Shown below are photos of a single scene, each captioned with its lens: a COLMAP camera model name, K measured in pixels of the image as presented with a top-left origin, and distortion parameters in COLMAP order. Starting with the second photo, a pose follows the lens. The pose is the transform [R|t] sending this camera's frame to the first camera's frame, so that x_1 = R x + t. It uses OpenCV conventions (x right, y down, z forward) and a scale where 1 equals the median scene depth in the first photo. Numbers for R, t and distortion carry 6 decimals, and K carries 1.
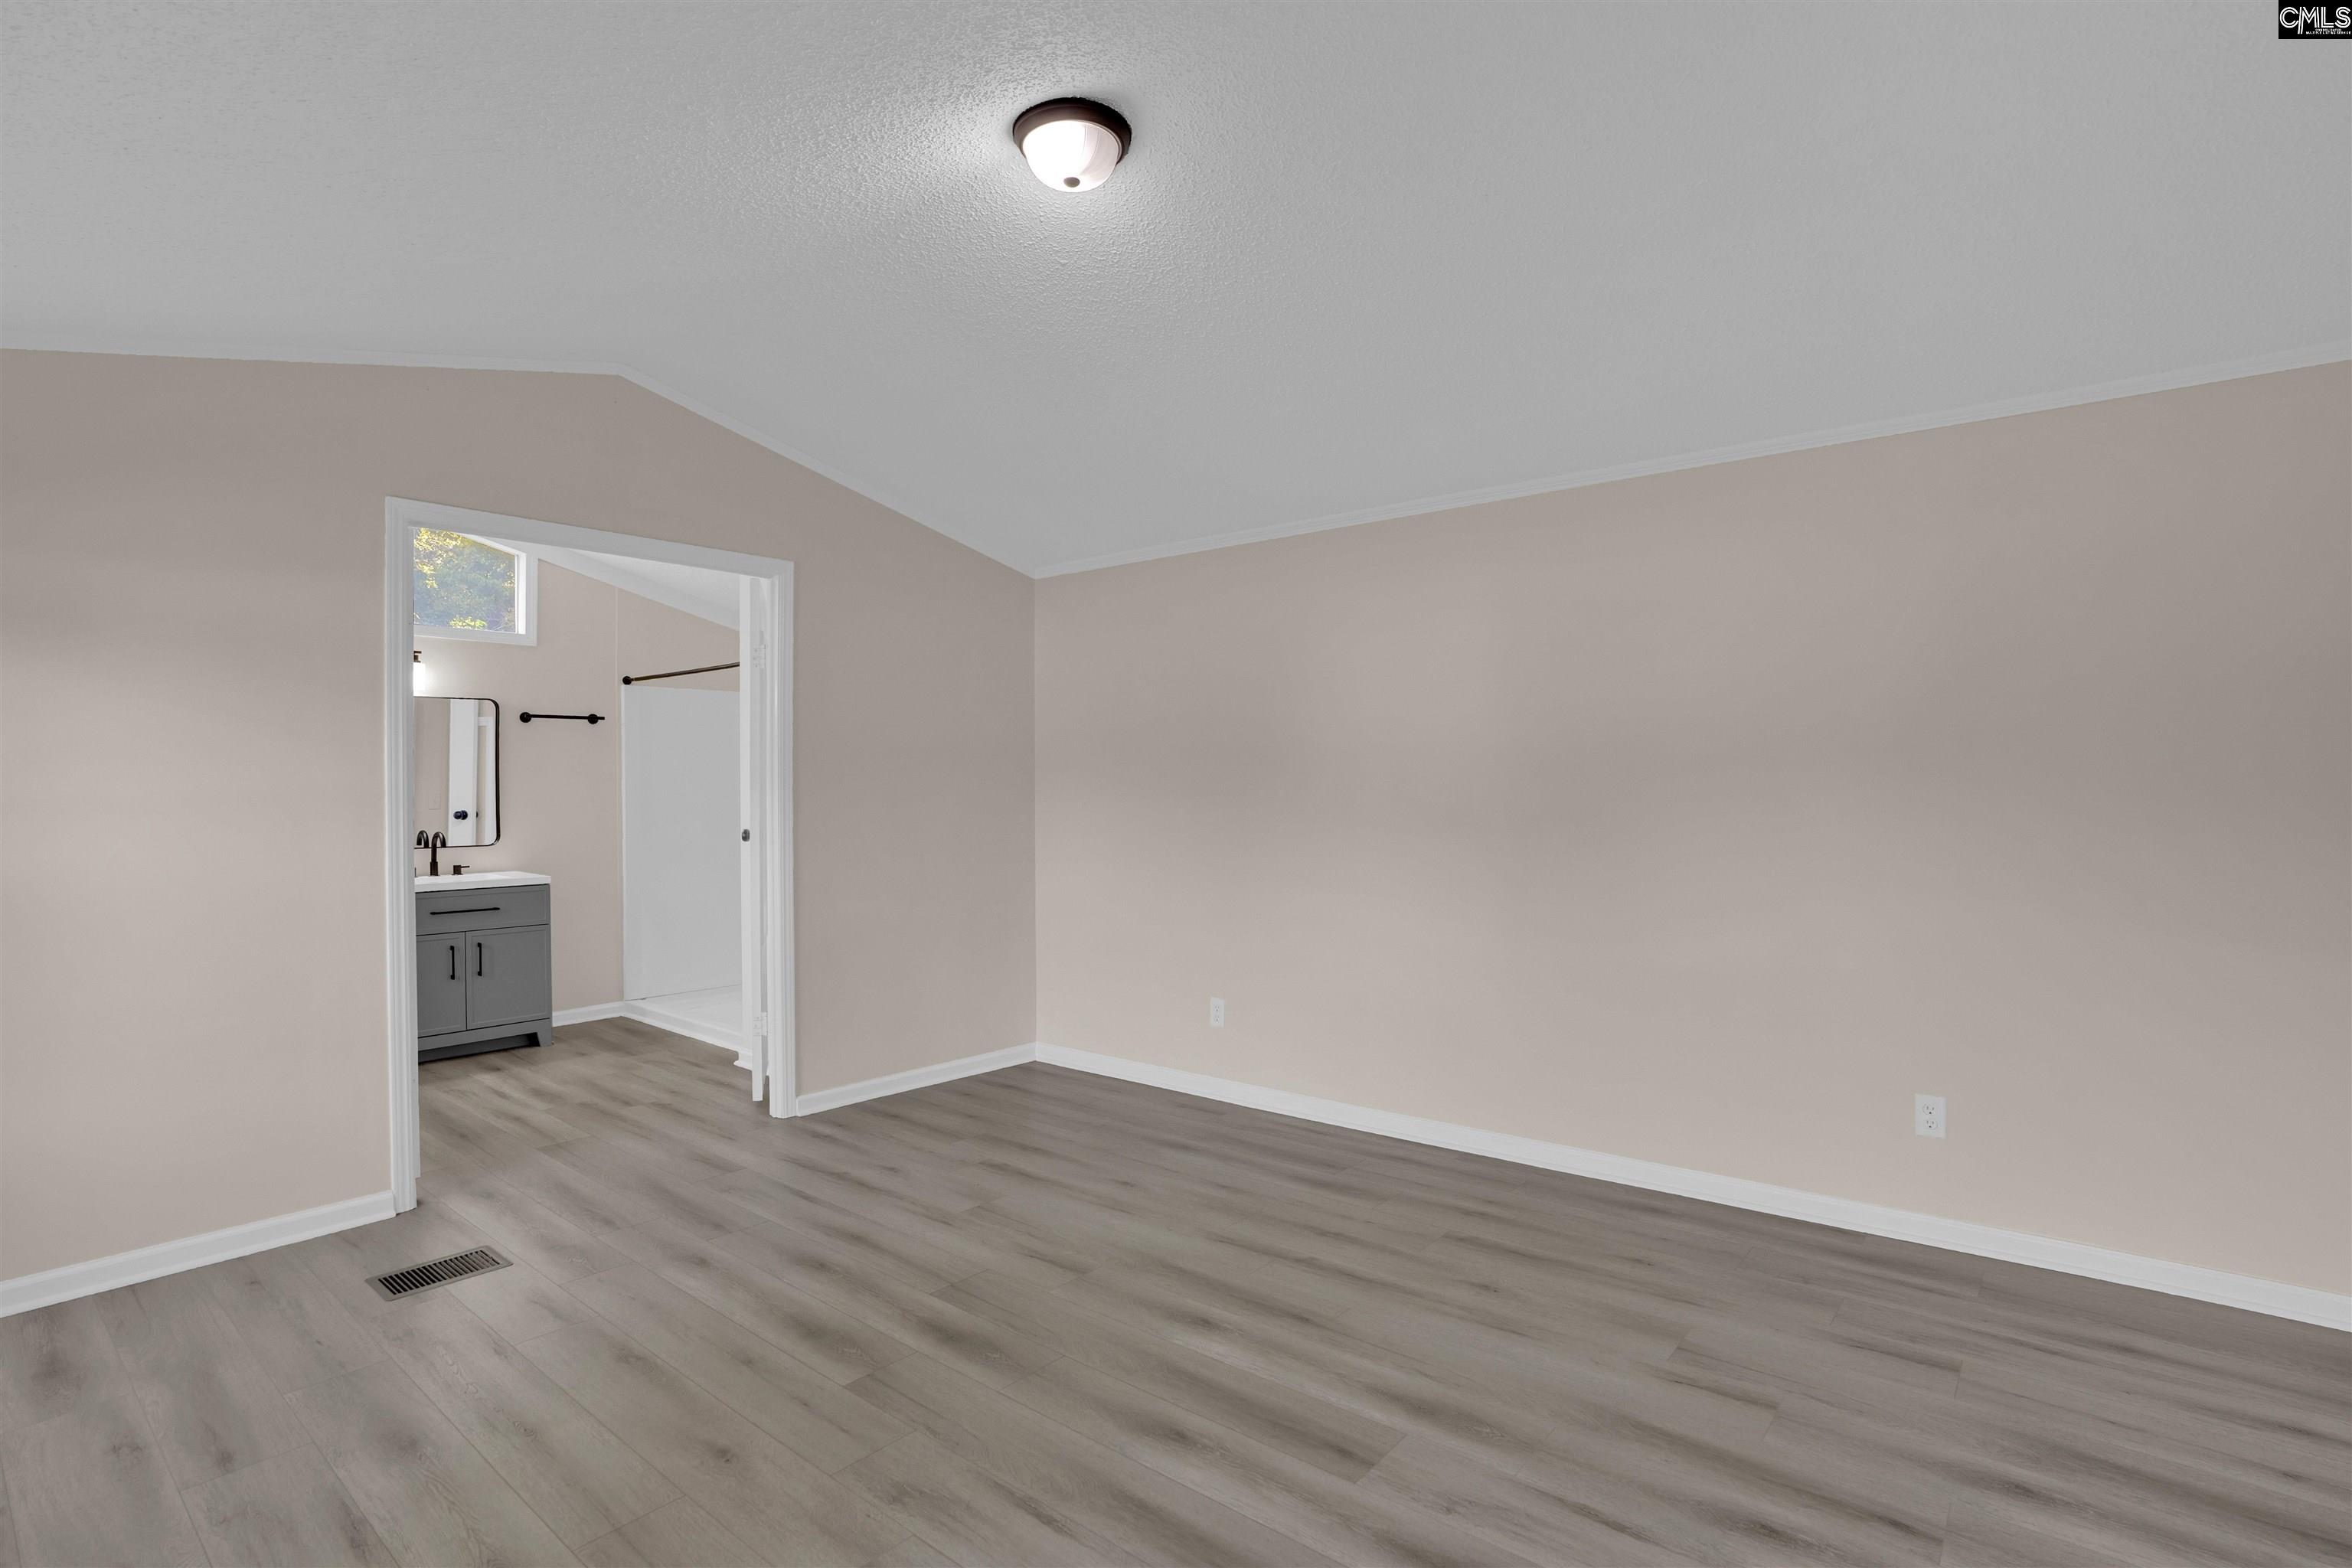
lens RADIAL K [[1102.3, 0, 1172.4], [0, 1102.3, 804.5], [0, 0, 1]] dist [-0.038293, 0.001912]
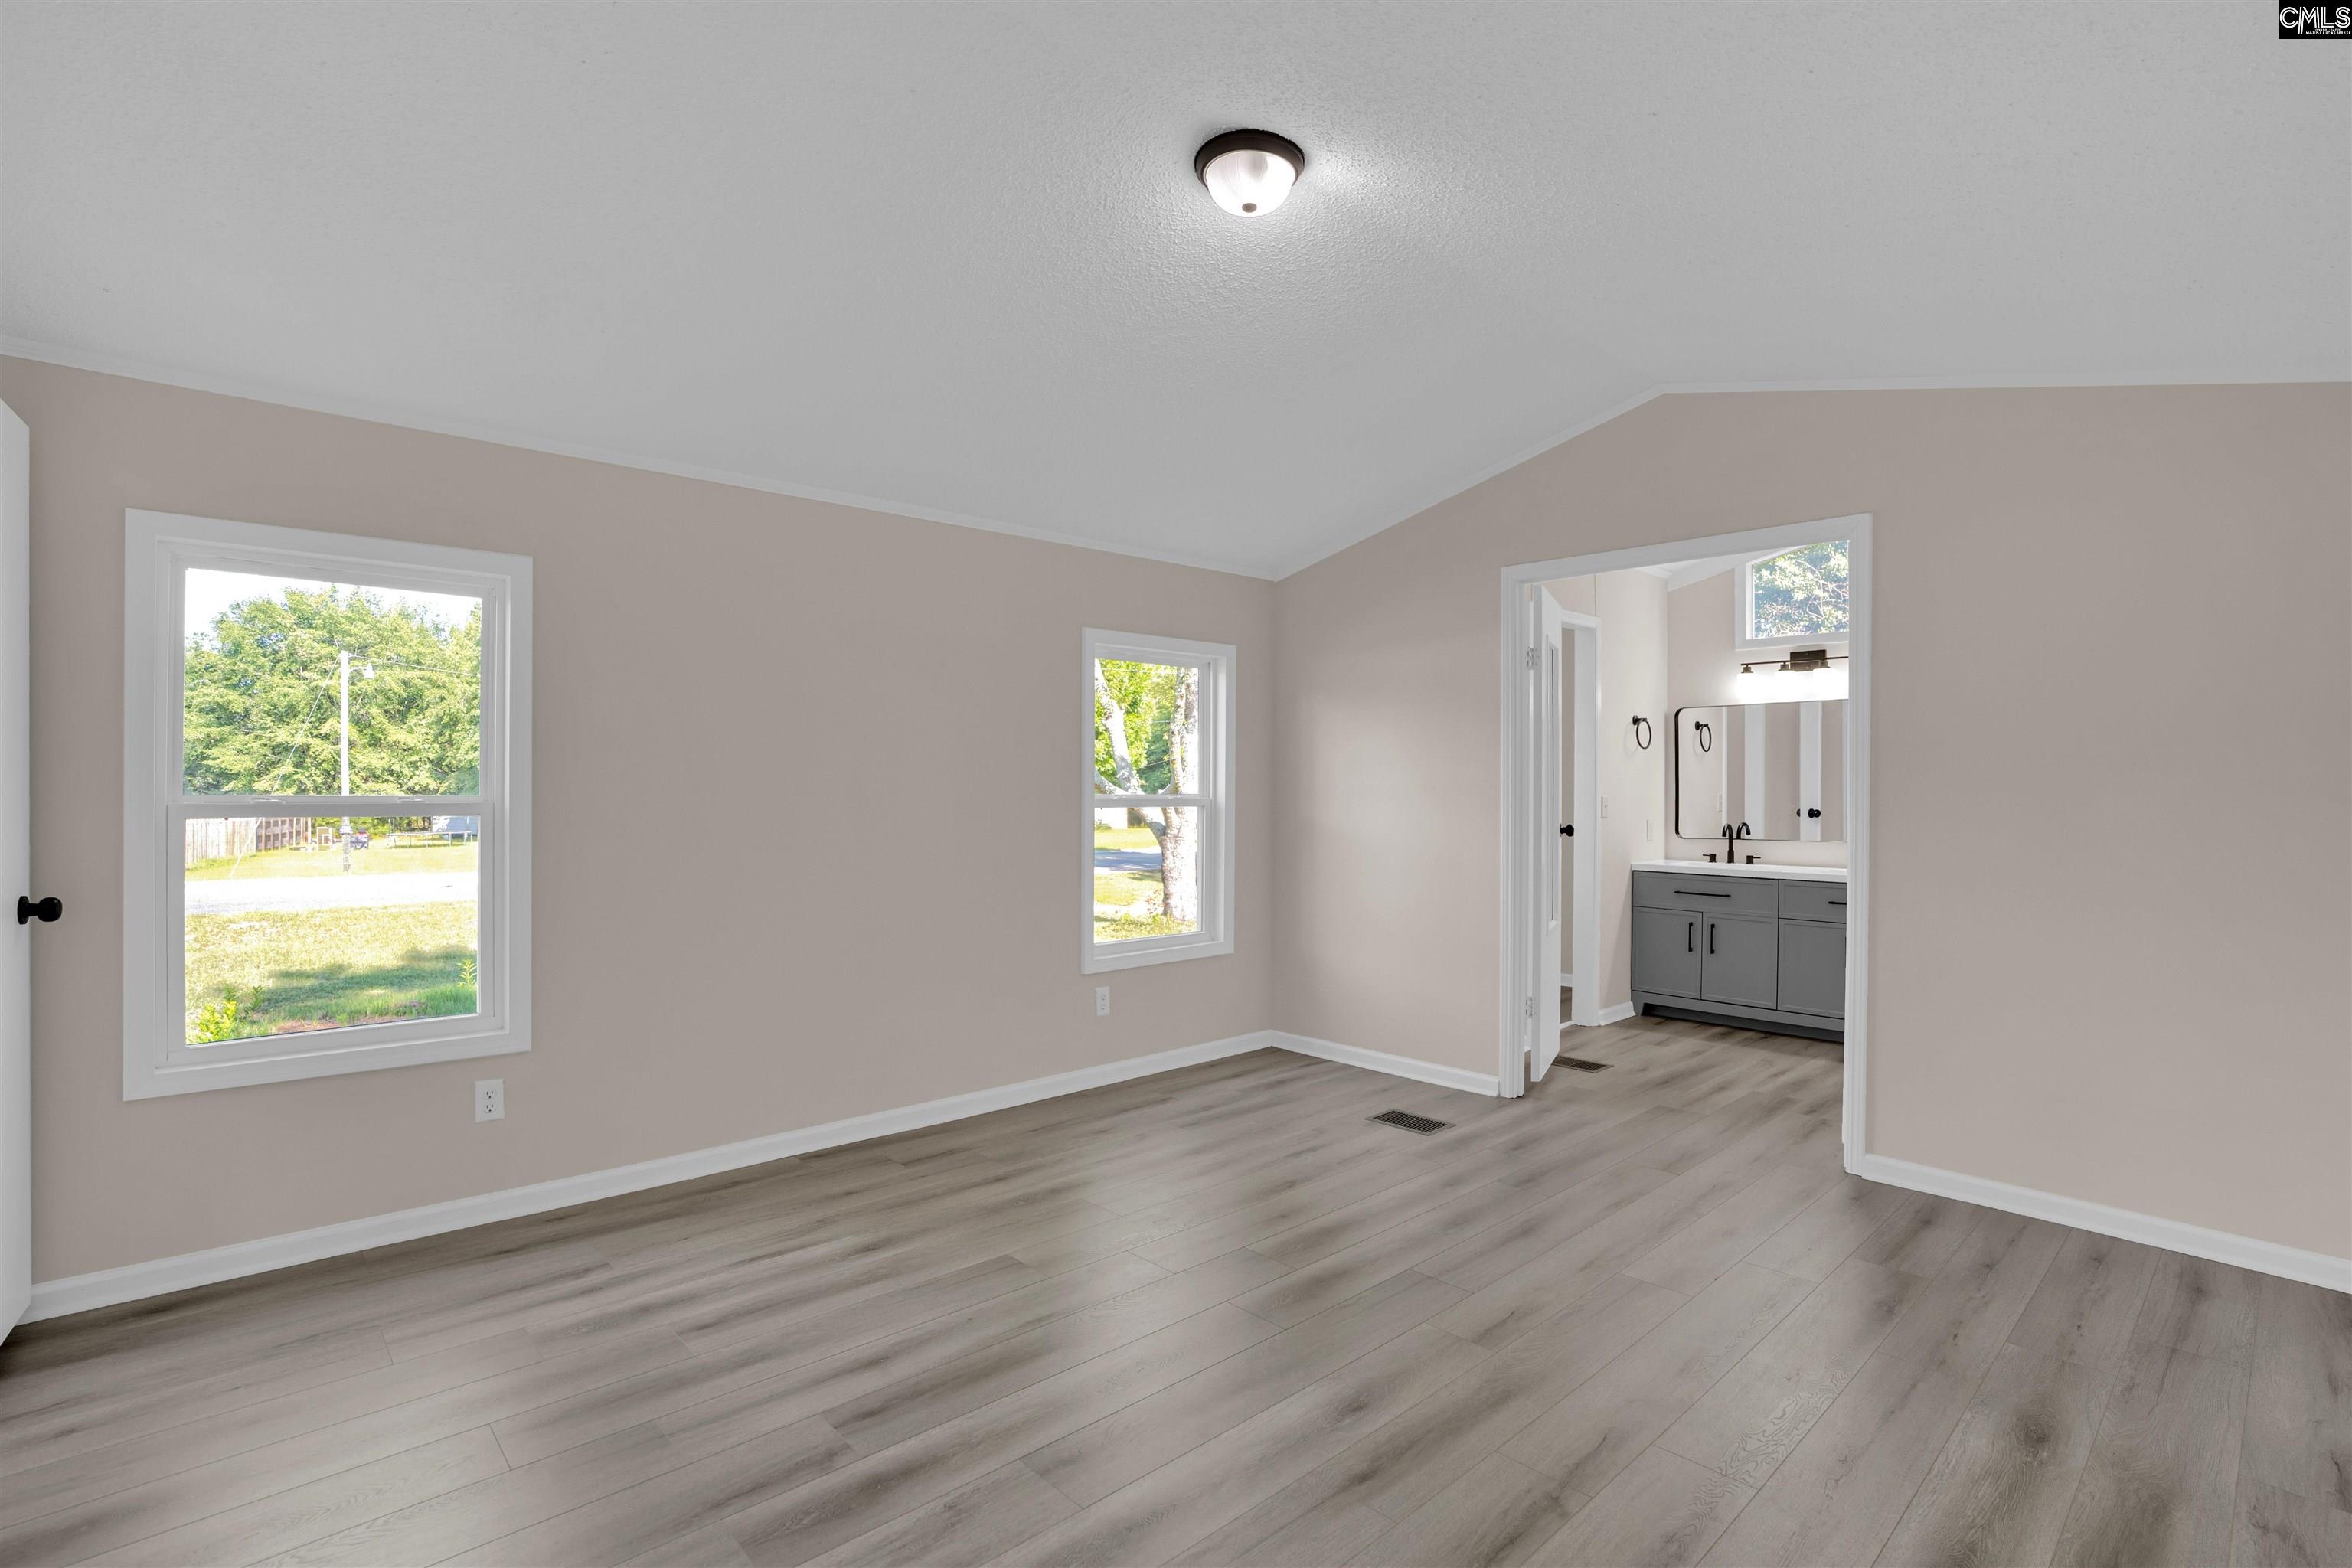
lens RADIAL K [[1102.3, 0, 1183.0], [0, 1102.3, 784.6], [0, 0, 1]] dist [-0.038293, 0.001912]
pose [[-0.120184, -0.002646, -0.992748, 0.478452], [-0.023482, 0.999724, 0.000179, -0.000835], [0.992474, 0.023333, -0.120213, 0.522707]]
